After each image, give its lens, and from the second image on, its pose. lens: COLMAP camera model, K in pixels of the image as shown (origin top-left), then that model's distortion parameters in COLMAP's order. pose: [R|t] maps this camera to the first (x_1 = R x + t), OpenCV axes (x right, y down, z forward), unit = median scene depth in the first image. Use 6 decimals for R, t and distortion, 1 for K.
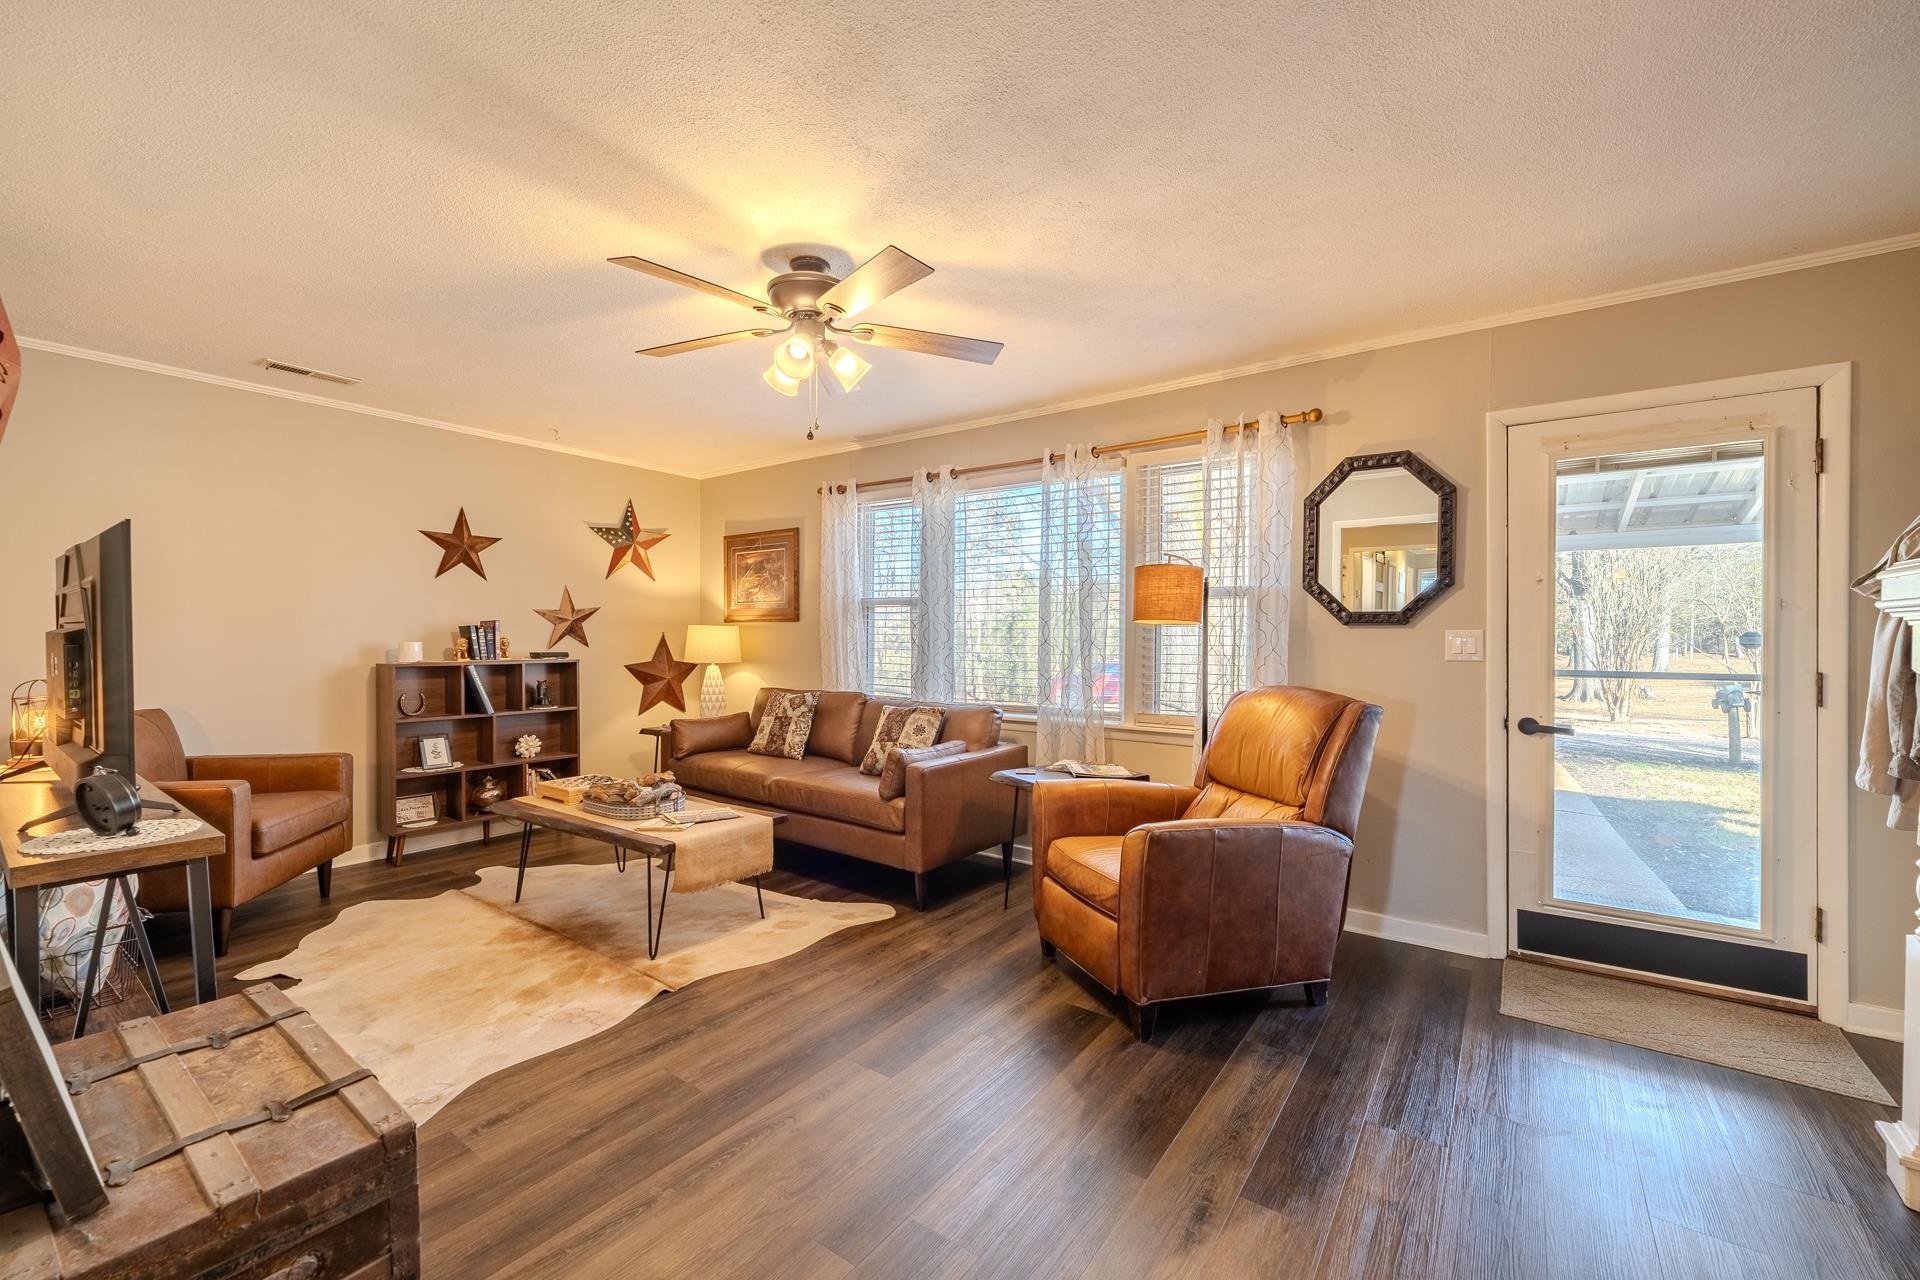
lens RADIAL K [[771.8, 0, 952.8], [0, 771.8, 645.2], [0, 0, 1]] dist [0.001265, -0.003393]
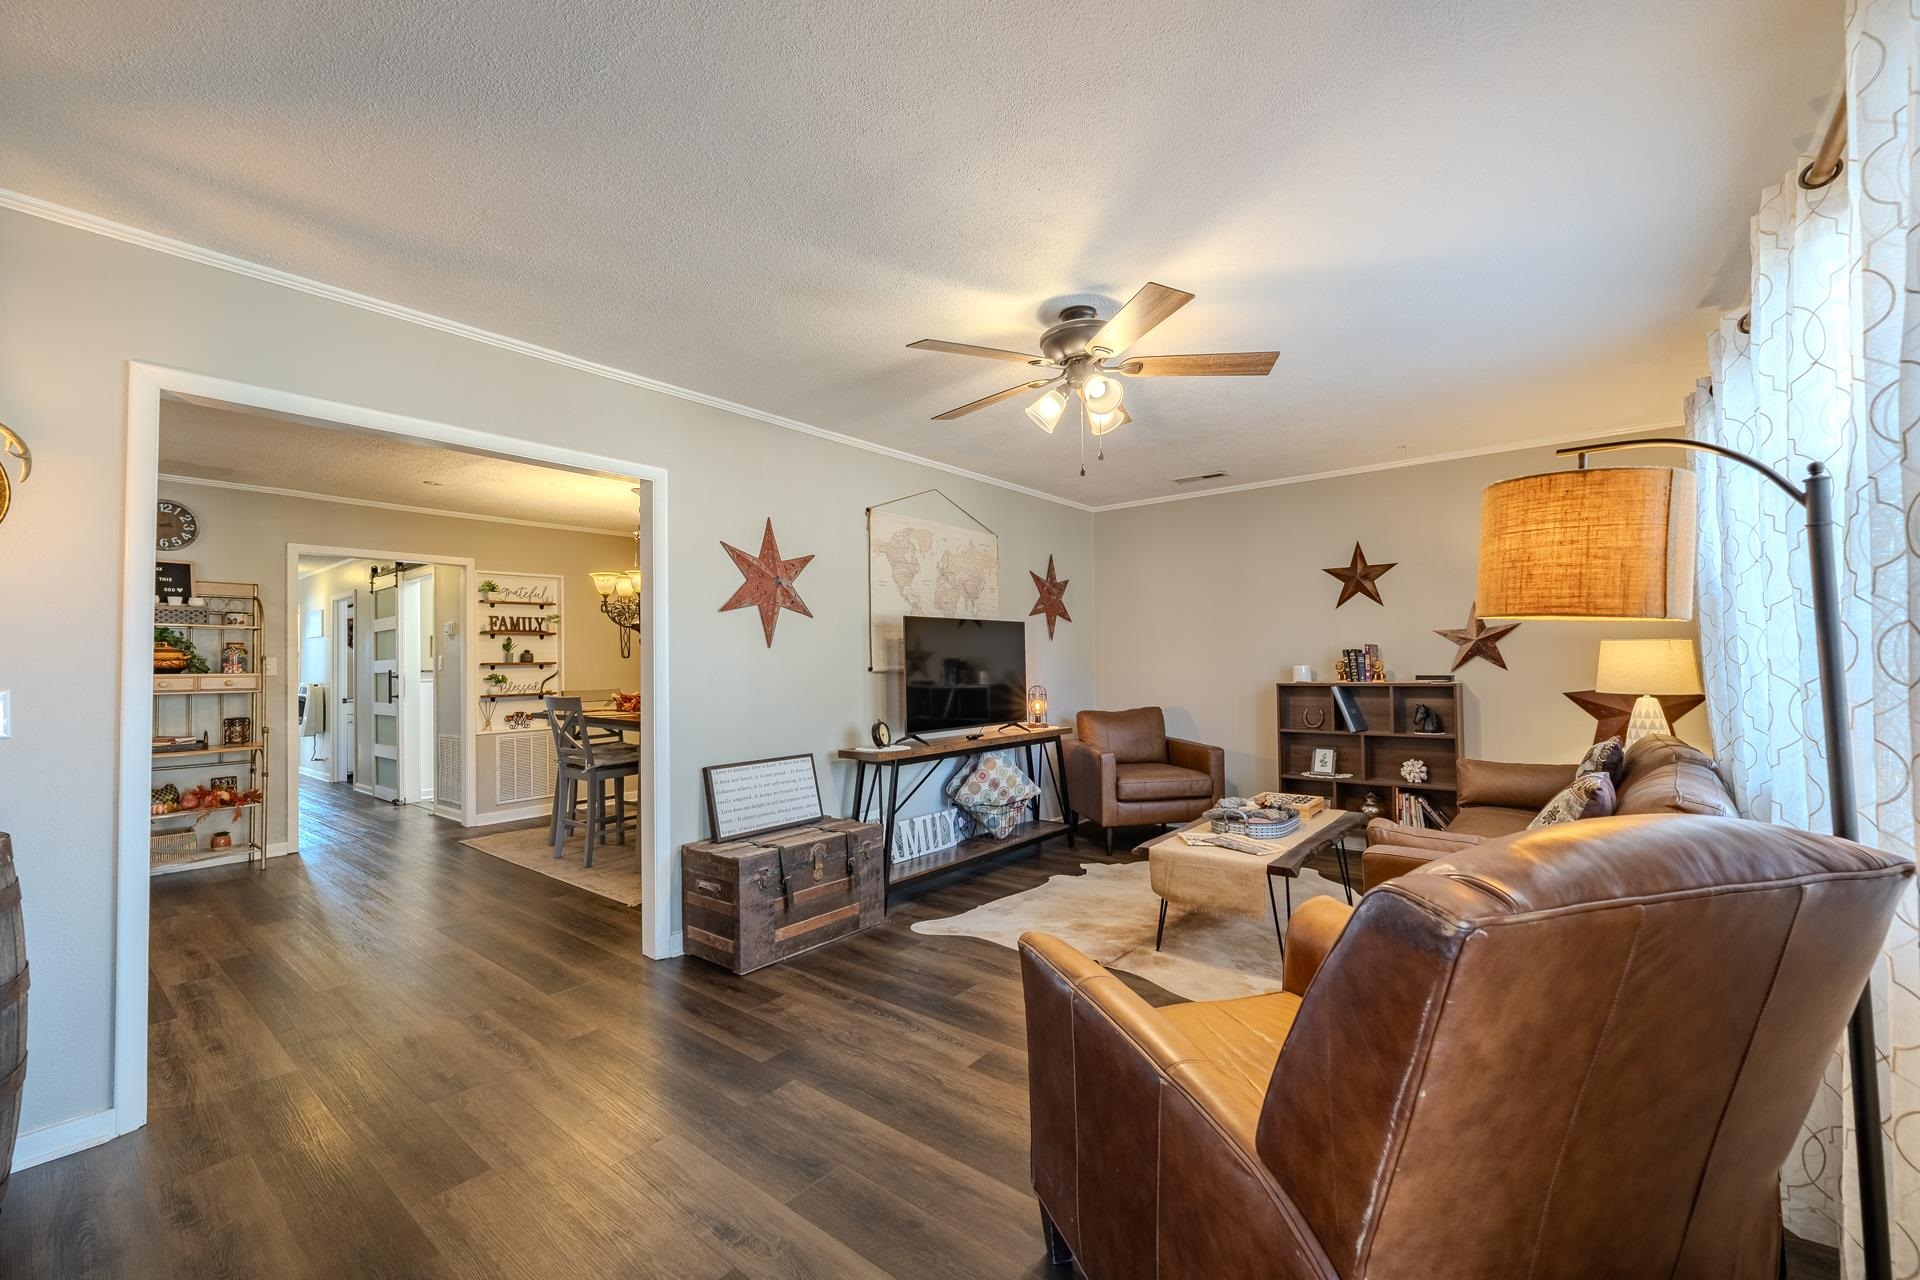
lens RADIAL K [[771.8, 0, 952.8], [0, 771.8, 645.2], [0, 0, 1]] dist [0.001265, -0.003393]
pose [[-0.046052, -0.026354, -0.998591, 0.729978], [0.002093, 0.999647, -0.026479, -0.006546], [0.998937, -0.003309, -0.045981, 0.729997]]
